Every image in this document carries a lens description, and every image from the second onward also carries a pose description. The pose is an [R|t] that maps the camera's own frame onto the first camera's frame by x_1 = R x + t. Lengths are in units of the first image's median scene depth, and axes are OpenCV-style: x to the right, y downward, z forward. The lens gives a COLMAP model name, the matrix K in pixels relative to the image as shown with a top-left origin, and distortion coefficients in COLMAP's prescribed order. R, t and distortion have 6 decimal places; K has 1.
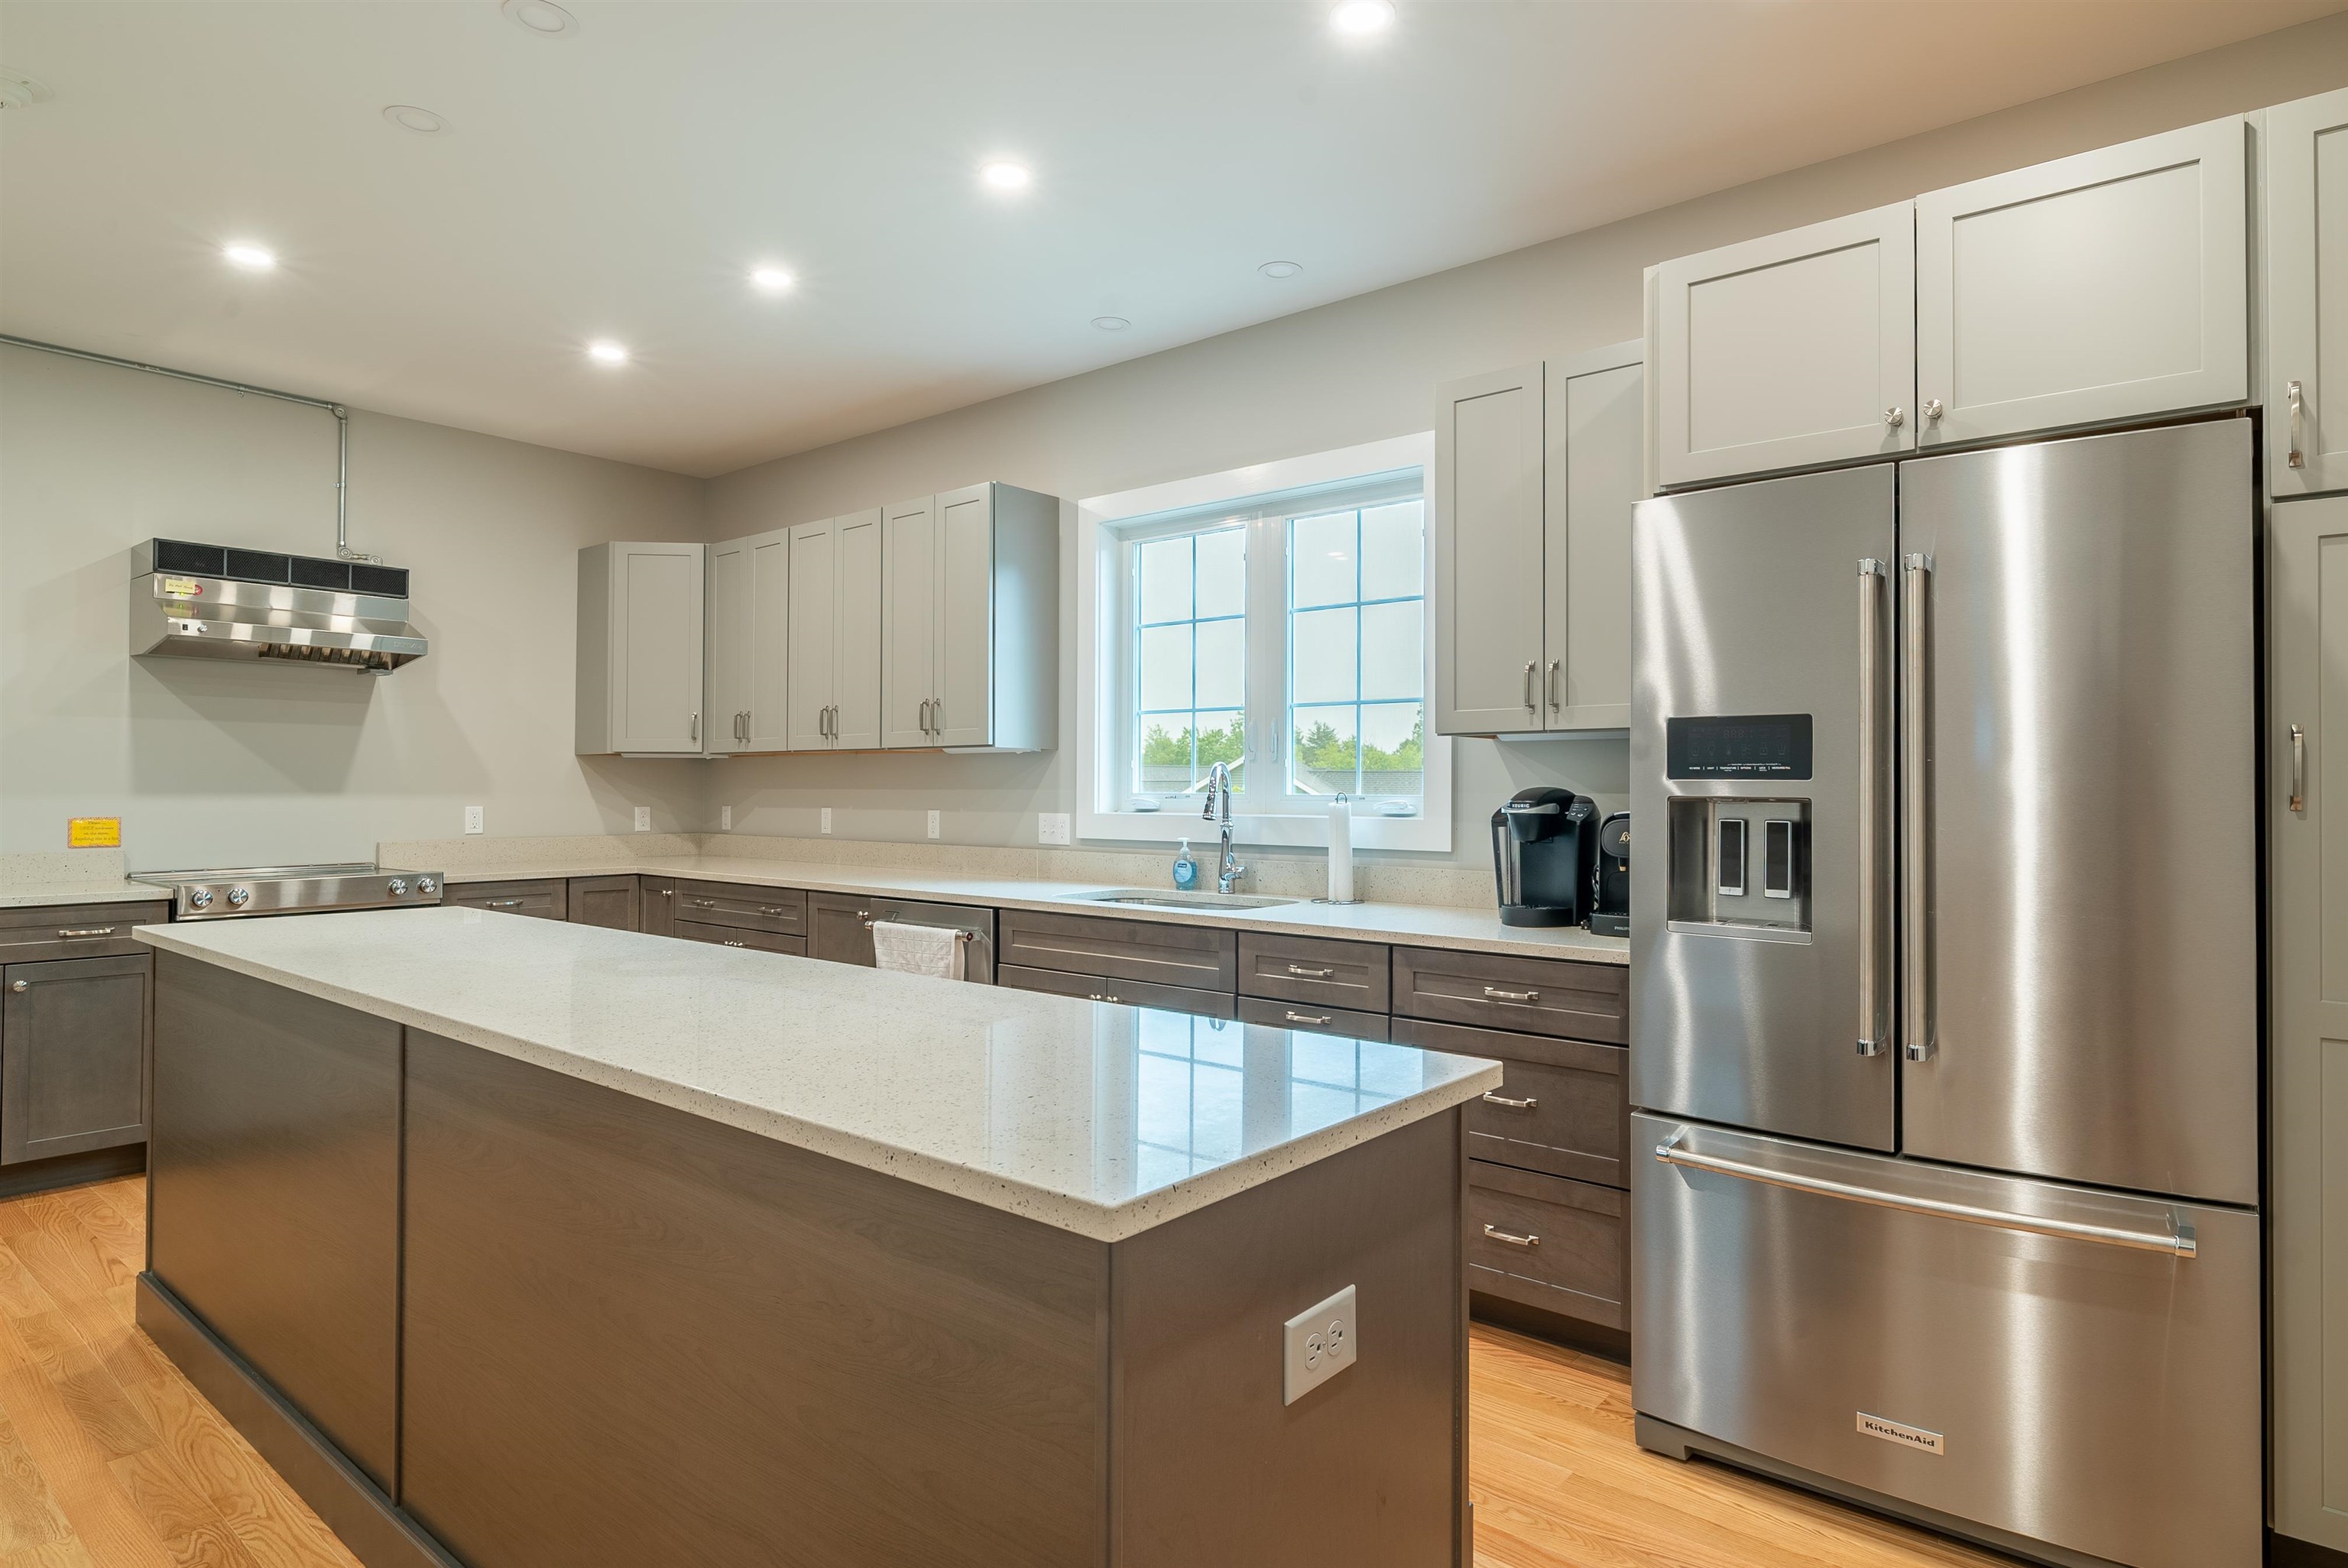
lens RADIAL K [[1251.3, 0, 1217.5], [0, 1251.3, 779.5], [0, 0, 1]] dist [0.002476, 0.000781]
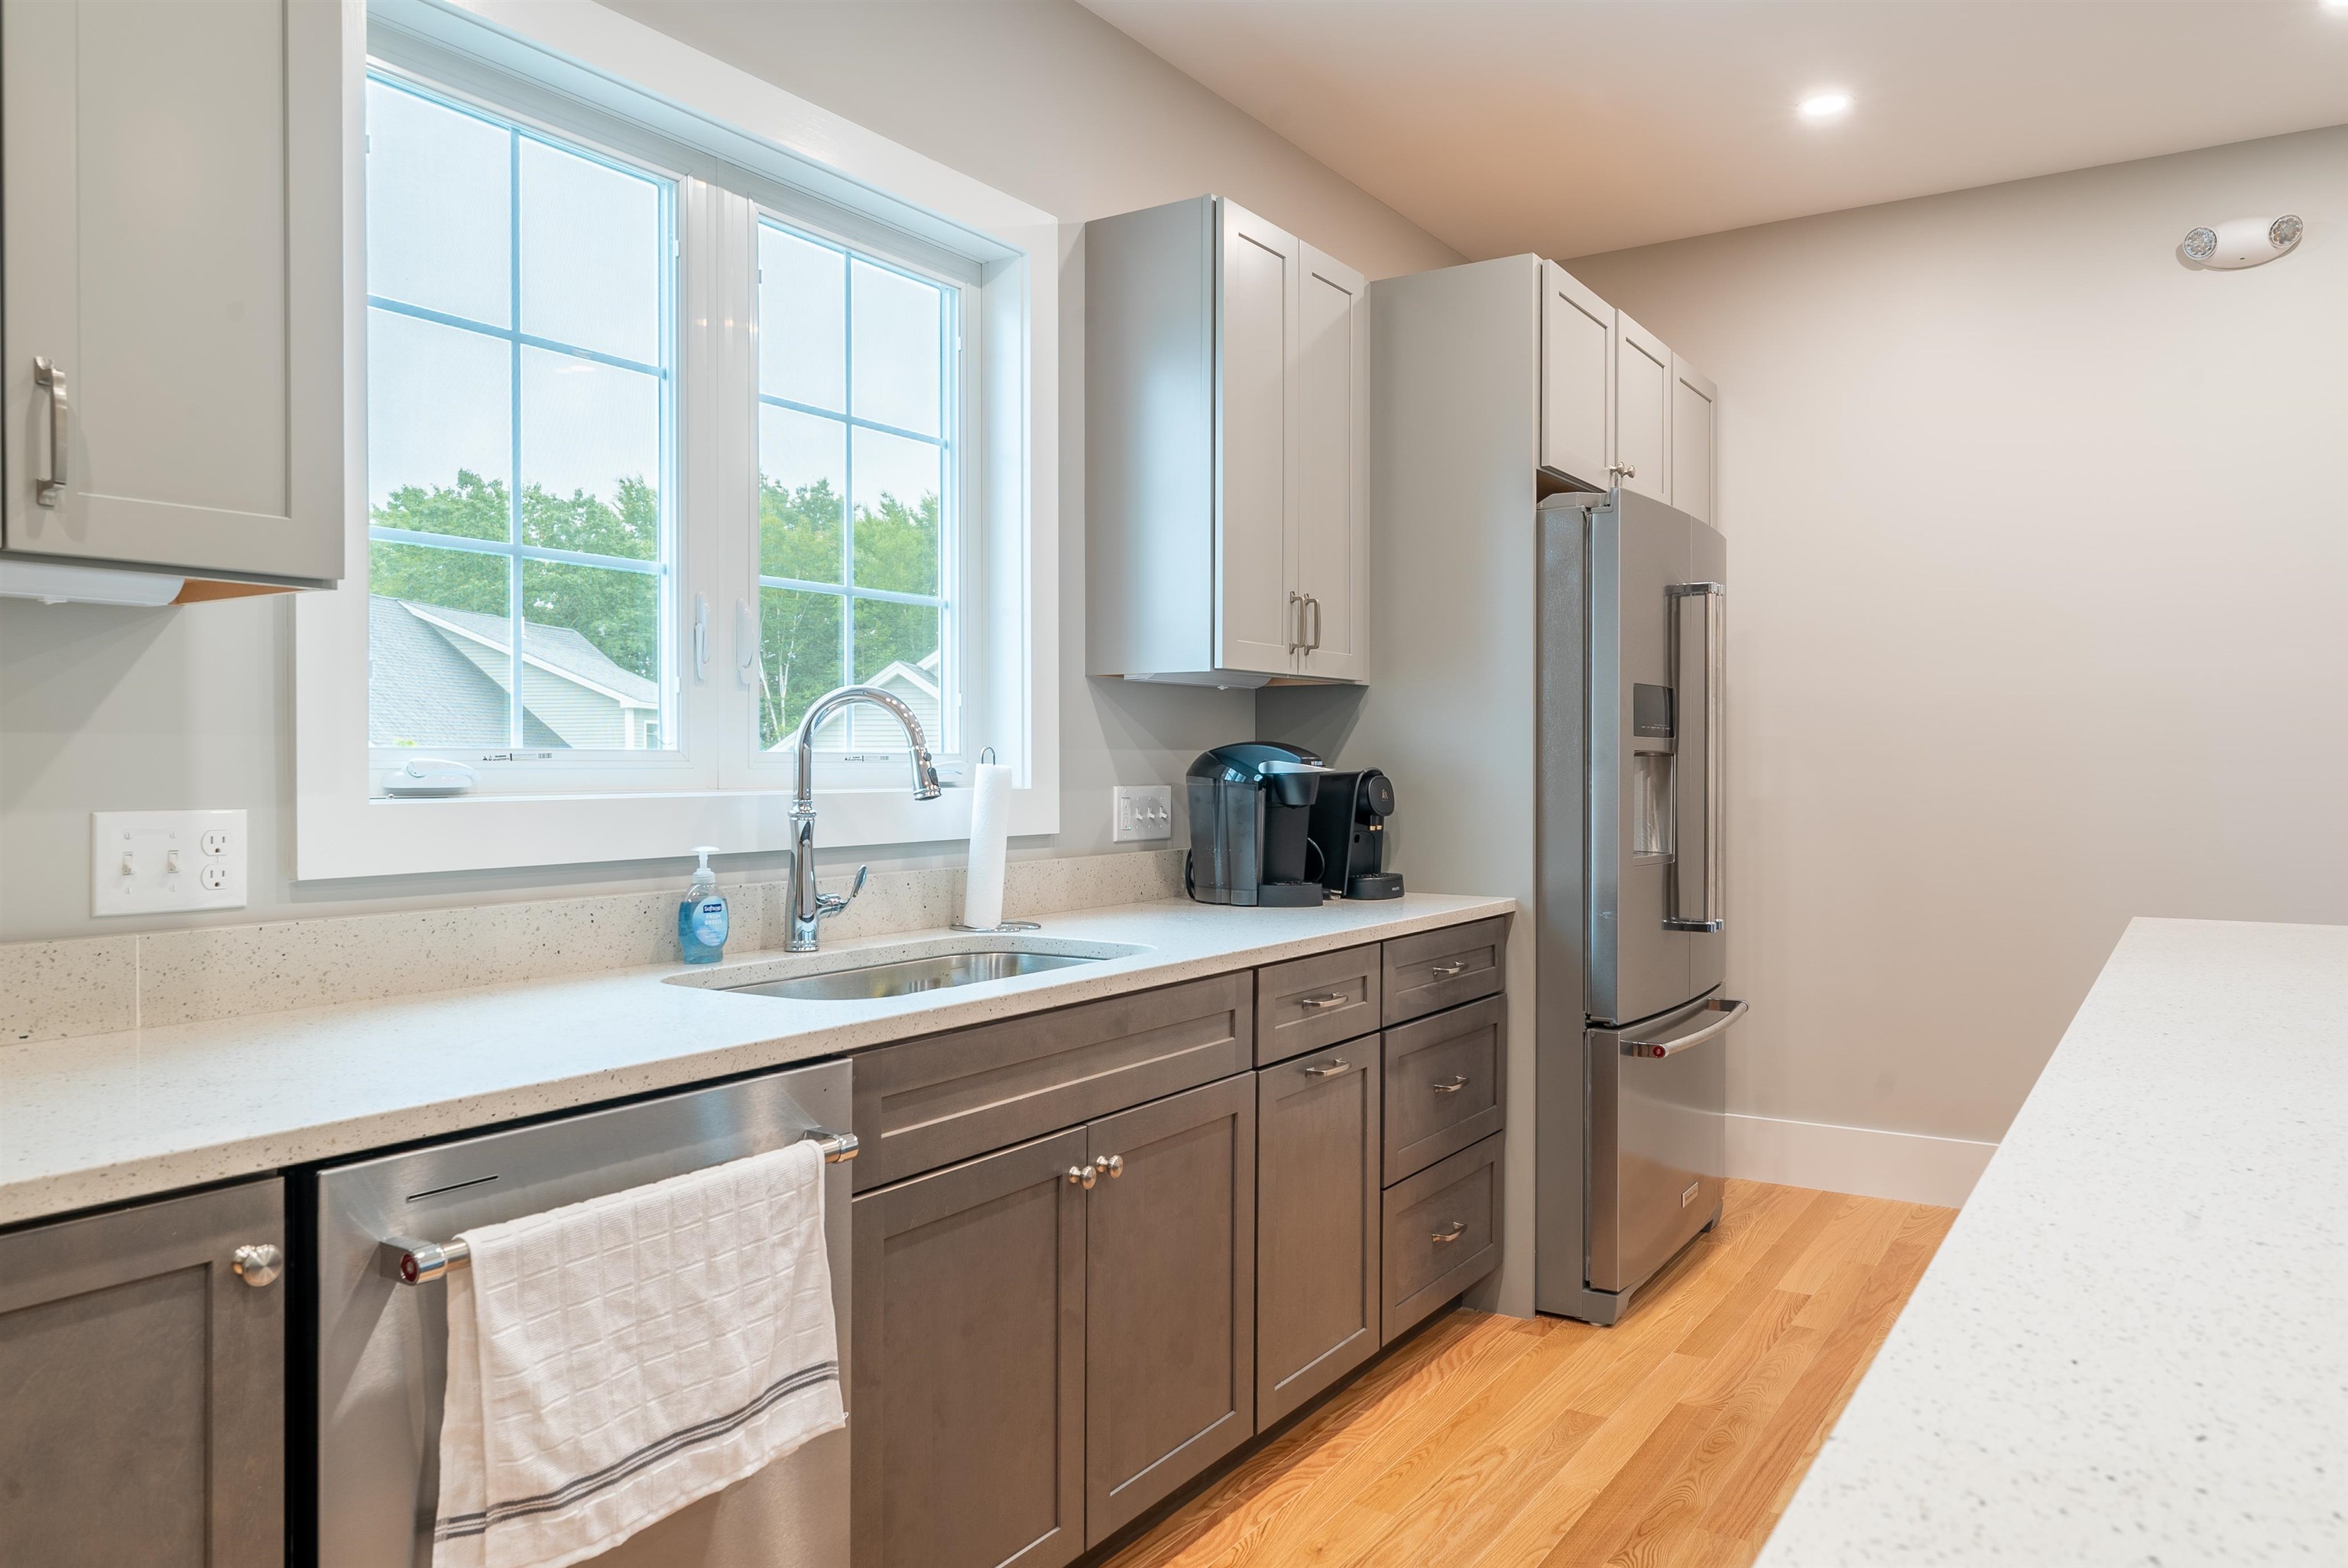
lens RADIAL K [[1602.4, 0, 1185.9], [0, 1602.4, 776.6], [0, 0, 1]] dist [0.001879, -0.004234]
pose [[-0.095996, -0.011037, 0.995321, -0.596771], [-0.006645, 0.999923, 0.010447, 0.013799], [-0.995360, -0.005611, -0.096062, 0.858128]]
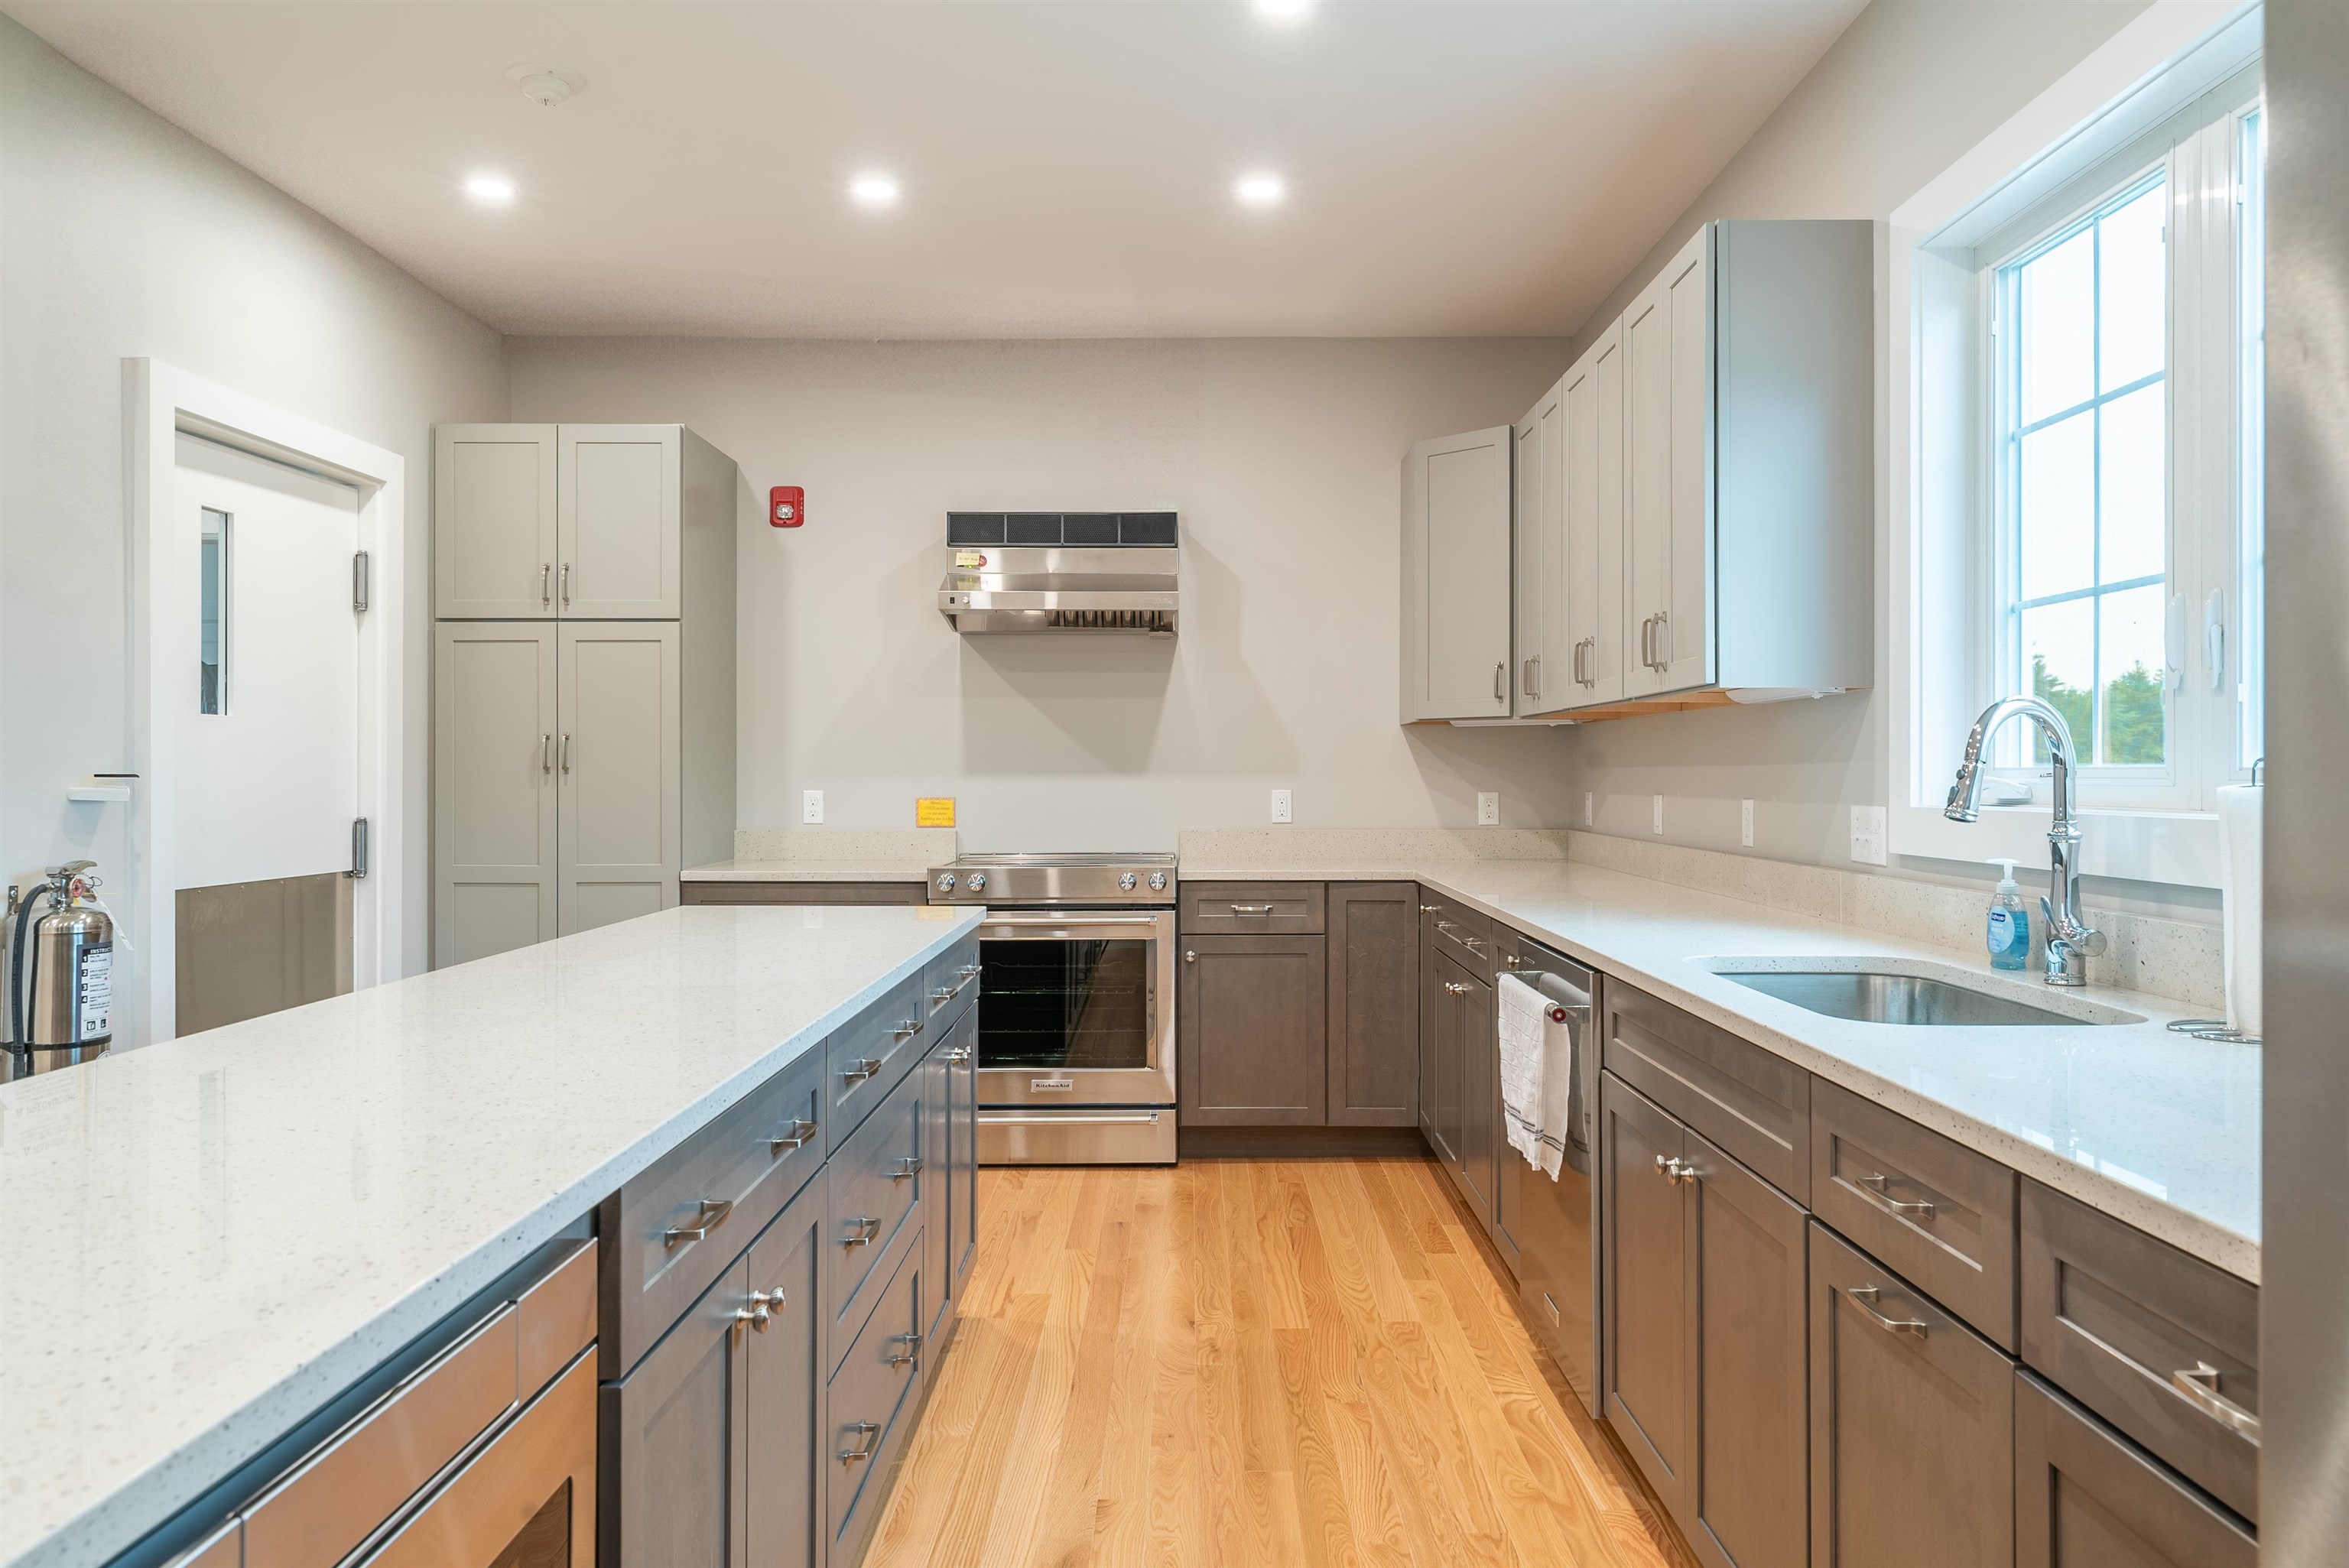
lens RADIAL K [[1603.2, 0, 1186.4], [0, 1603.2, 776.6], [0, 0, 1]] dist [0.001879, -0.004234]
pose [[0.622150, -0.001642, -0.782897, 0.249117], [0.007708, 0.999962, 0.004028, 0.010055], [0.782860, -0.008541, 0.622139, 0.367101]]
